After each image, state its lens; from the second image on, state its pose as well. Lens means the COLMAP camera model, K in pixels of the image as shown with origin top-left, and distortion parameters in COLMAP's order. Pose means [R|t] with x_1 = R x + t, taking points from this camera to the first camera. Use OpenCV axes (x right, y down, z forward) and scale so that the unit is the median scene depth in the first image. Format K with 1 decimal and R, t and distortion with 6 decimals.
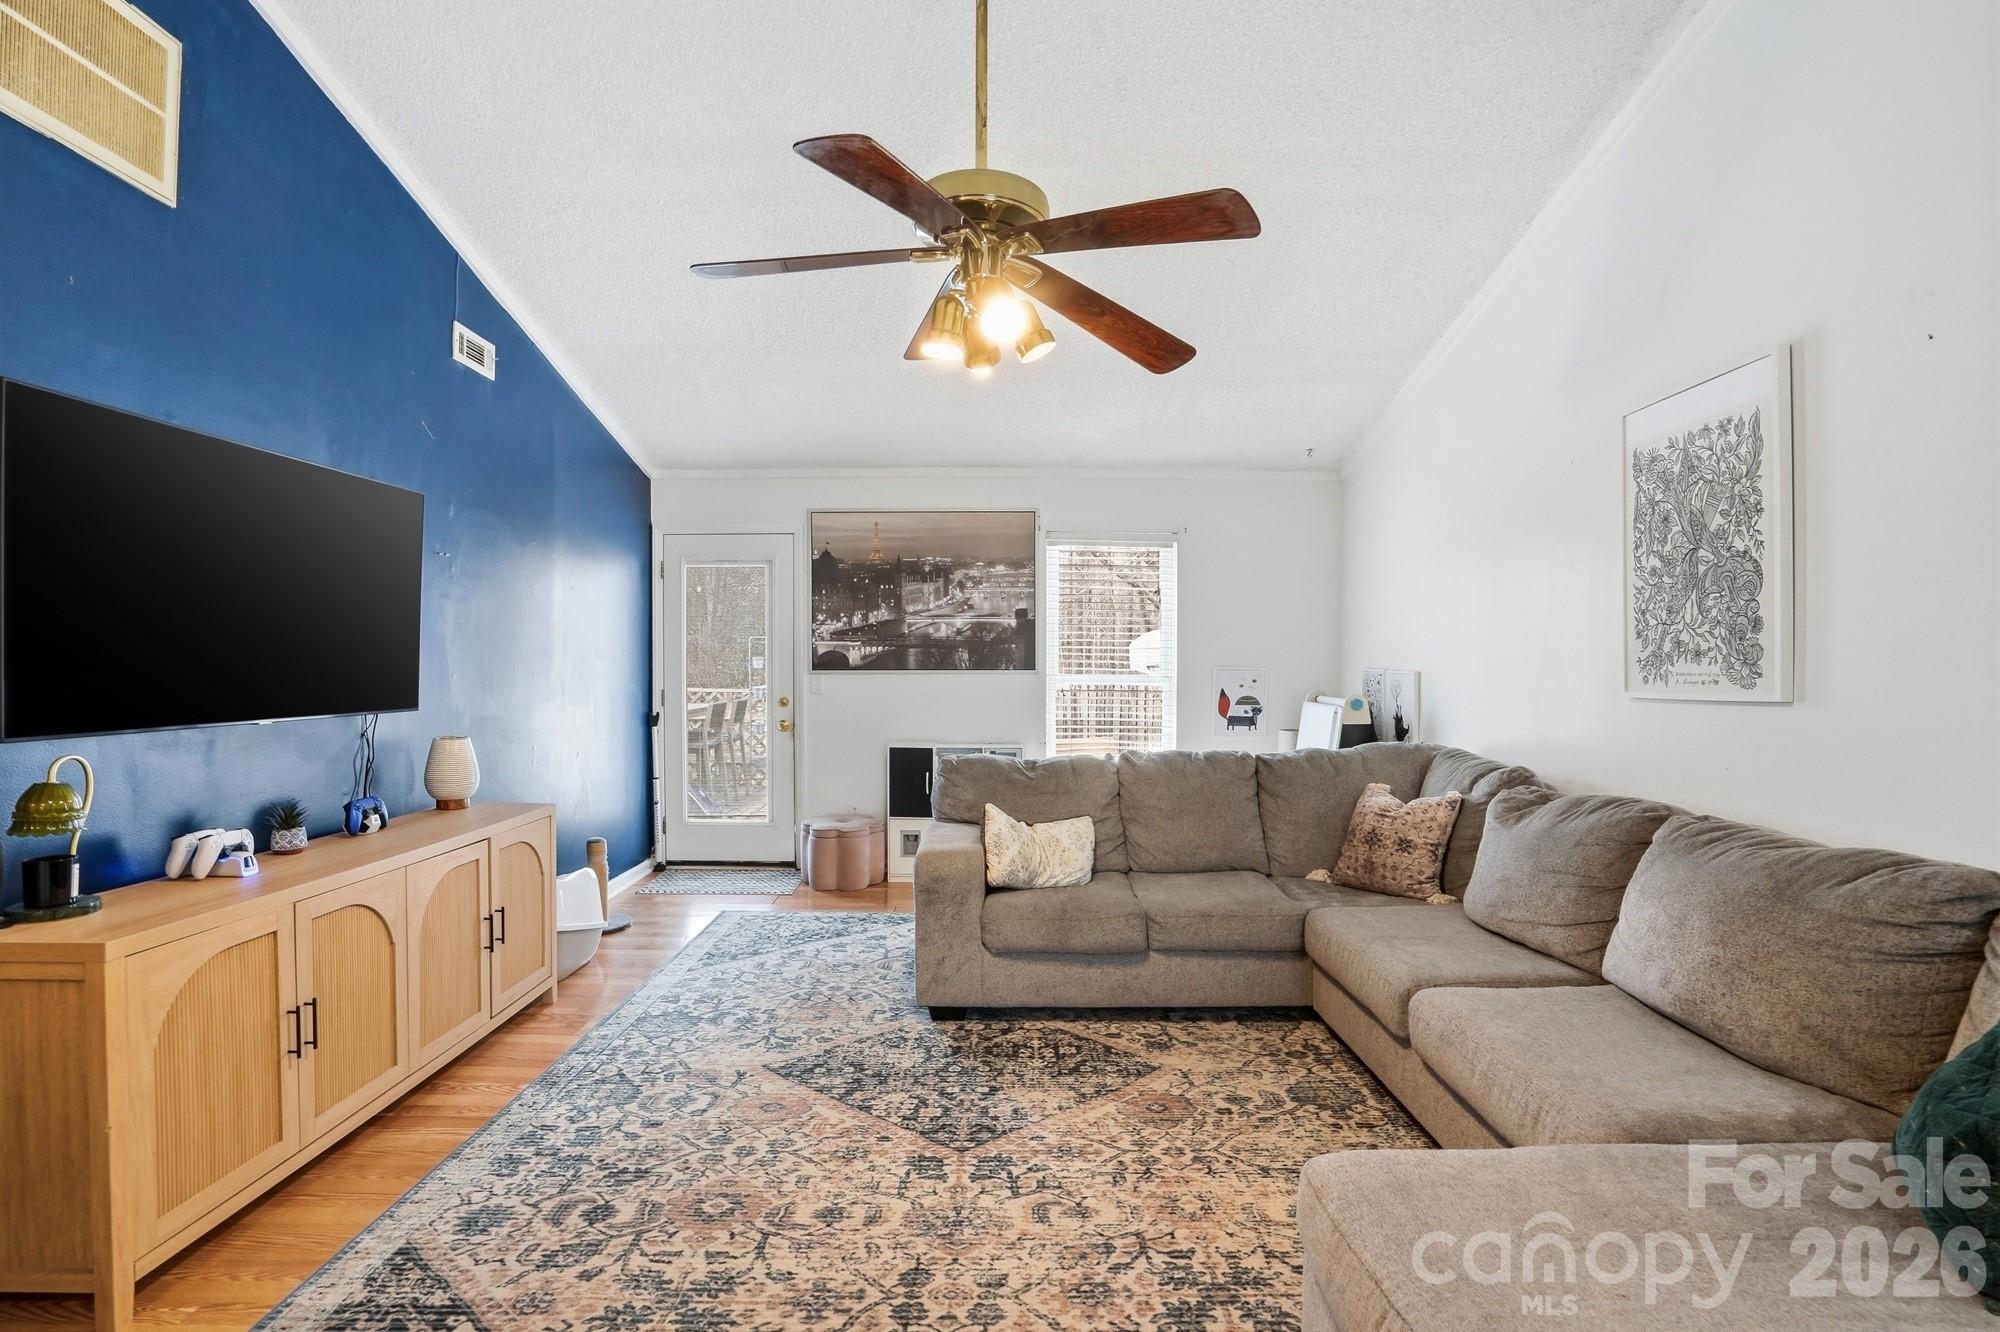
lens RADIAL K [[933.0, 0, 994.8], [0, 933.0, 673.4], [0, 0, 1]] dist [-0.068249, 0.032814]
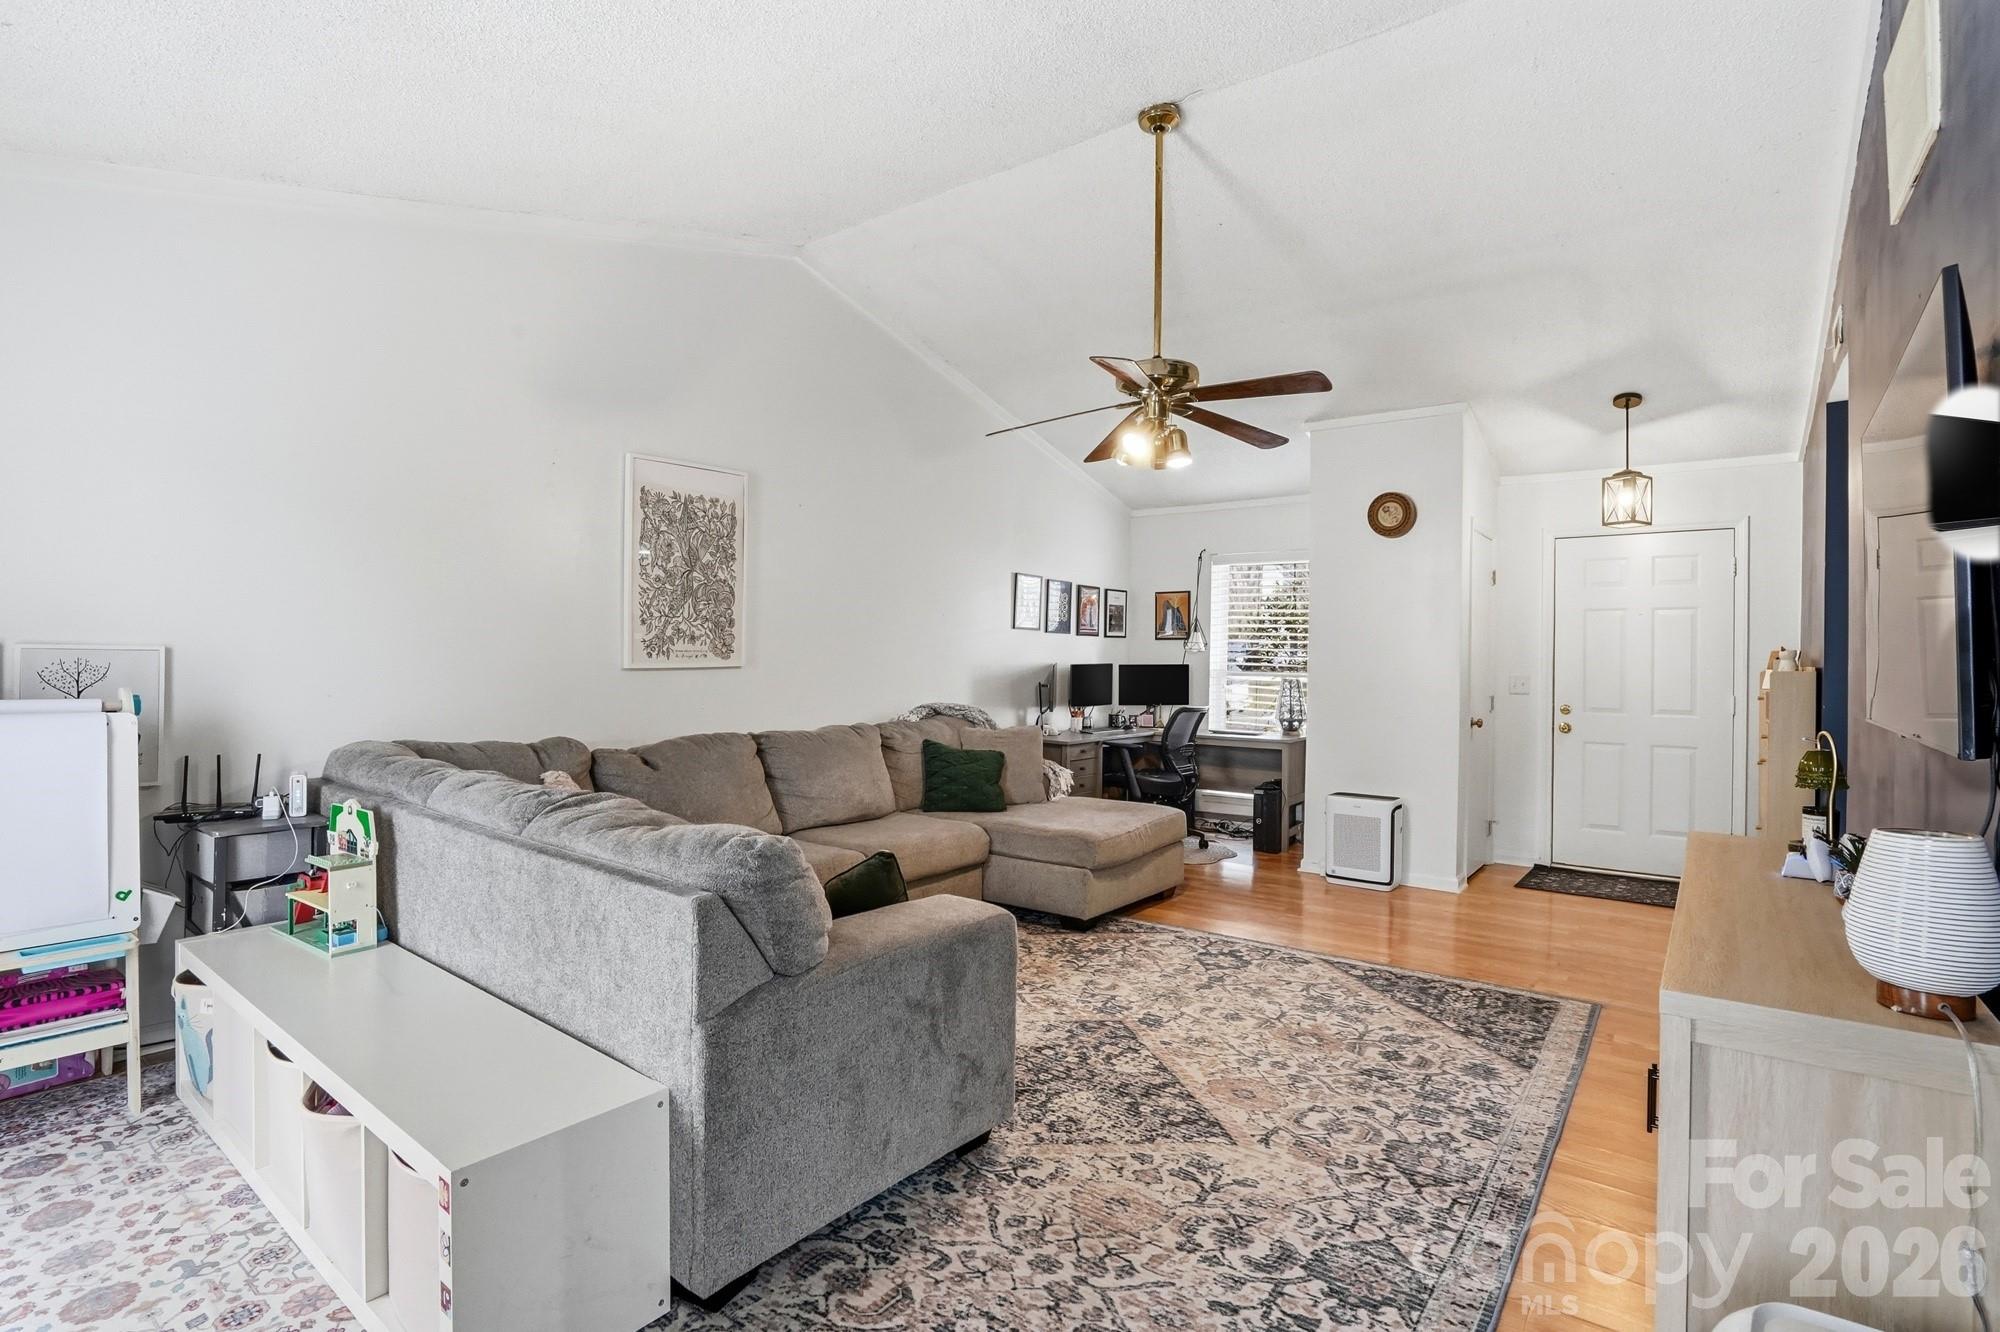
lens RADIAL K [[938.0, 0, 1015.8], [0, 938.0, 656.2], [0, 0, 1]] dist [-0.080808, 0.033901]
pose [[-0.805157, -0.012465, 0.592931, -0.543942], [-0.009802, 0.999922, 0.007711, -0.006885], [-0.592981, 0.000396, -0.805217, 1.686294]]
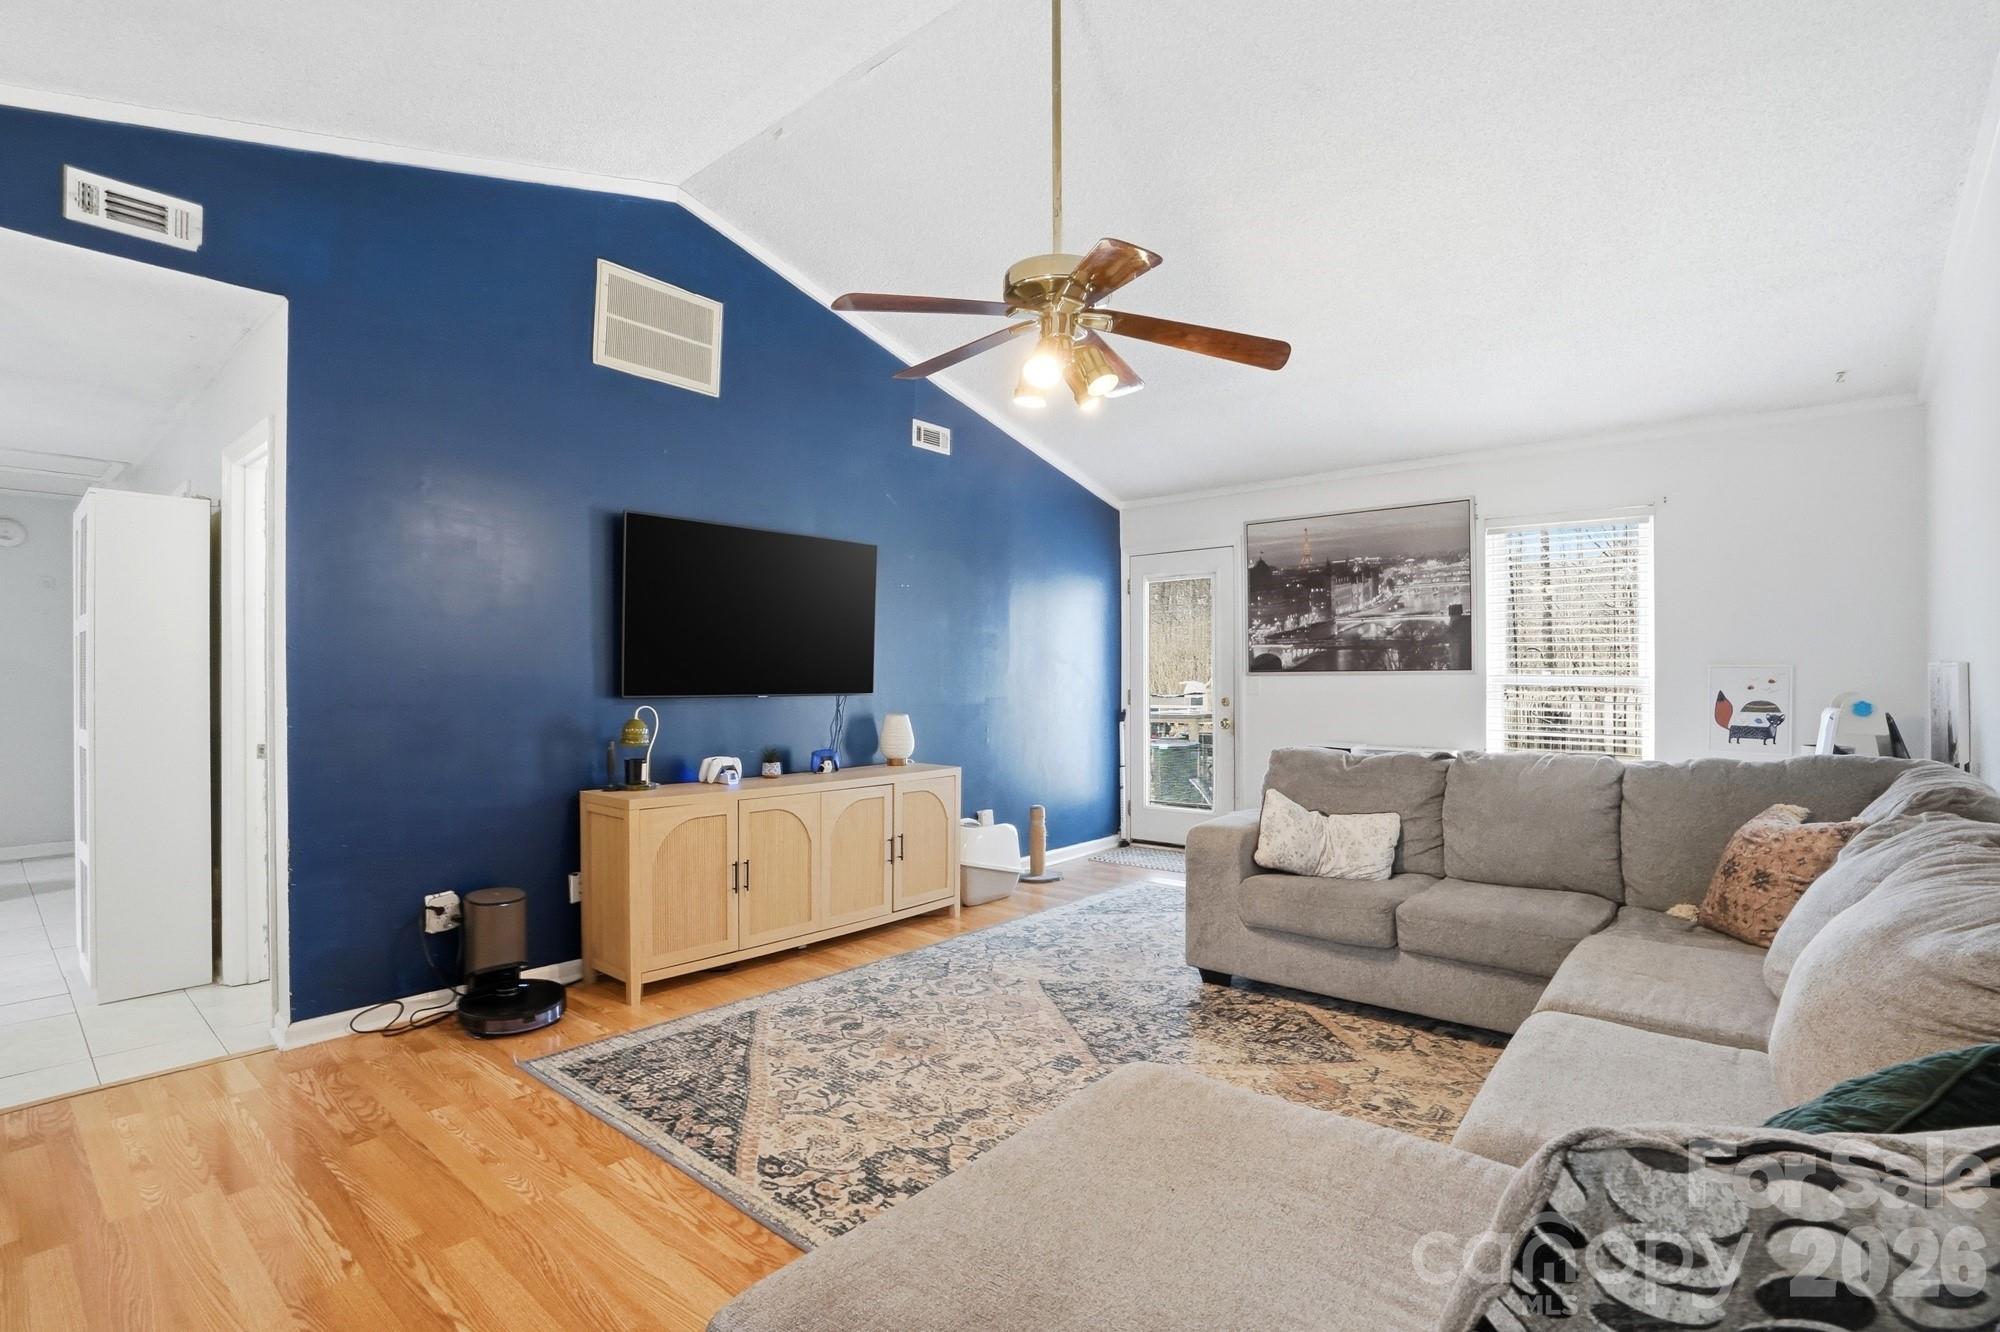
lens RADIAL K [[933.0, 0, 994.8], [0, 933.0, 673.4], [0, 0, 1]] dist [-0.068249, 0.032814]
pose [[0.762389, -0.007114, -0.647080, 0.492191], [-0.005805, 0.999824, -0.017831, 0.033610], [0.647094, 0.017350, 0.762213, 0.000050]]
